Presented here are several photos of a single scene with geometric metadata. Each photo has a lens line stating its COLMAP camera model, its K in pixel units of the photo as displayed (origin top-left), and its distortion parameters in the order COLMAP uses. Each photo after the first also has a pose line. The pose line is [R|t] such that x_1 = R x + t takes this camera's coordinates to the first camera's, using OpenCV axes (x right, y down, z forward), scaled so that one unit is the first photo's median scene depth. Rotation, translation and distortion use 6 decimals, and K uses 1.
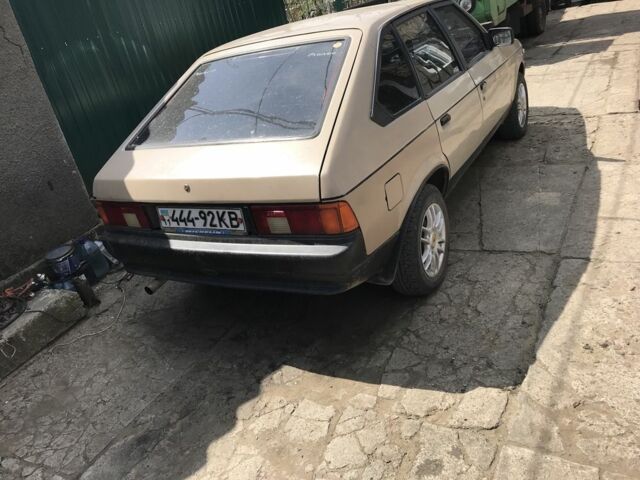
lens RADIAL K [[532.0, 0, 317.2], [0, 532.0, 239.1], [0, 0, 1]] dist [0.010554, 0.003871]
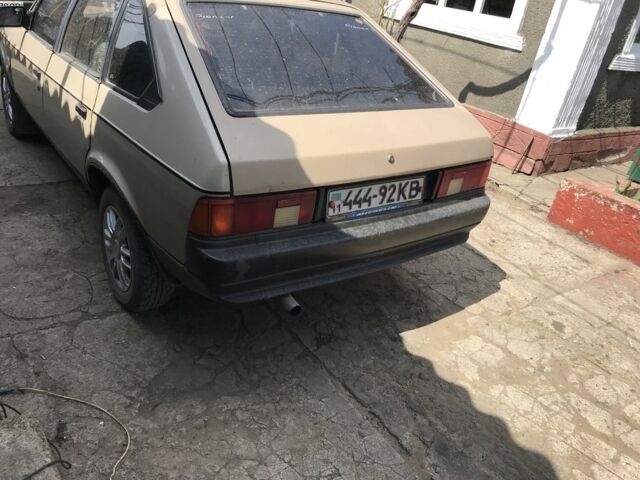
lens RADIAL K [[532.0, 0, 317.2], [0, 532.0, 239.1], [0, 0, 1]] dist [0.010554, 0.003871]
pose [[0.379897, -0.173288, 0.908652, -1.069840], [0.188708, 0.976158, 0.107265, -0.081737], [-0.905576, 0.130720, 0.403541, 0.753116]]
